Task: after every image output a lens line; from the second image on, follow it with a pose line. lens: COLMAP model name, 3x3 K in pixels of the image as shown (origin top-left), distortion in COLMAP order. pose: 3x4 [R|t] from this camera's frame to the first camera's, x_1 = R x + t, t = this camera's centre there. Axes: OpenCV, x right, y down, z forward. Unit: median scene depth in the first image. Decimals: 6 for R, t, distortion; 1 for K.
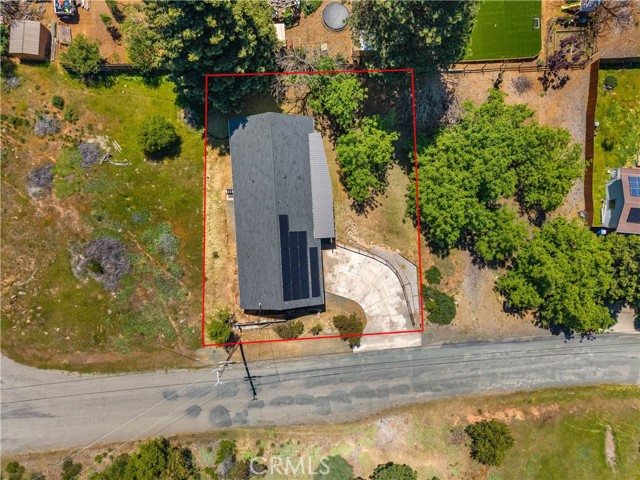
lens RADIAL K [[424.6, 0, 319.4], [0, 424.6, 243.5], [0, 0, 1]] dist [0.038083, -0.041375]
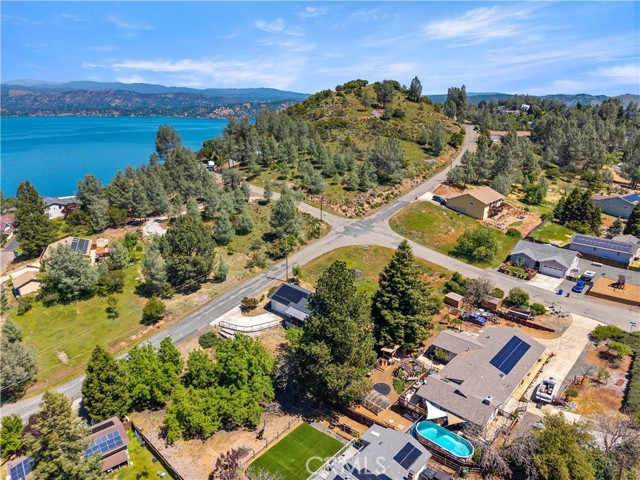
lens RADIAL K [[424.6, 0, 319.4], [0, 424.6, 243.5], [0, 0, 1]] dist [0.038083, -0.041375]
pose [[-0.716025, 0.192263, -0.671076, 1.108102], [-0.697527, -0.235137, 0.676880, -1.302340], [-0.027656, 0.952757, 0.302472, 0.109203]]
